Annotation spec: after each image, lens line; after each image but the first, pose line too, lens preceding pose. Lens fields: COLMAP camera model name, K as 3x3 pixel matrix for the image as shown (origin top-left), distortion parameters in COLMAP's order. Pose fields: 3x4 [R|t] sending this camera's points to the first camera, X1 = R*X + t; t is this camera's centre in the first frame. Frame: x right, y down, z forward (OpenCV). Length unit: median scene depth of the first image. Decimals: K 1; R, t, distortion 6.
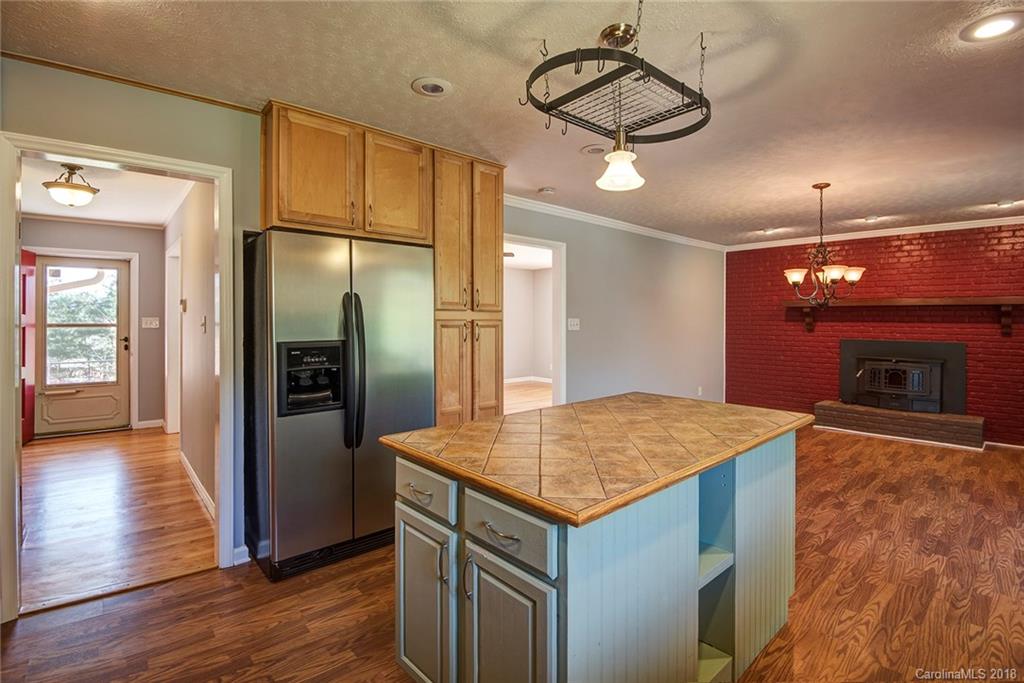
lens RADIAL K [[477.3, 0, 506.8], [0, 477.3, 334.6], [0, 0, 1]] dist [-0.021467, -0.005145]
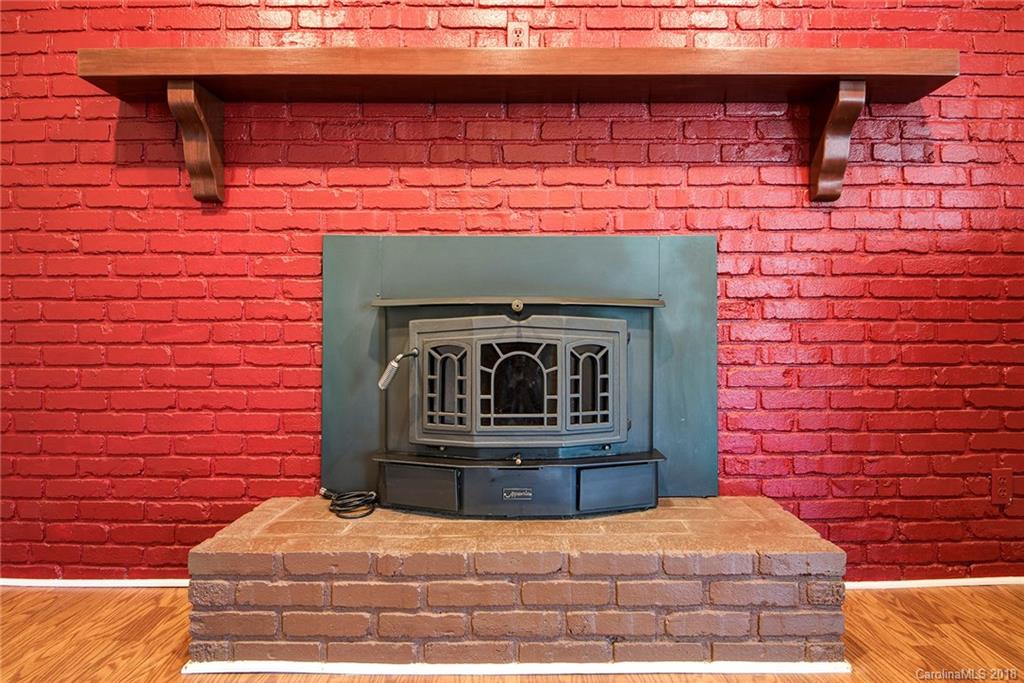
lens RADIAL K [[477.3, 0, 510.9], [0, 477.3, 341.2], [0, 0, 1]] dist [-0.021467, -0.005145]
pose [[0.657352, 0.002258, 0.753581, 0.606852], [0.024718, 0.999393, -0.024556, 0.073400], [-0.753178, 0.034769, 0.656897, 0.794001]]
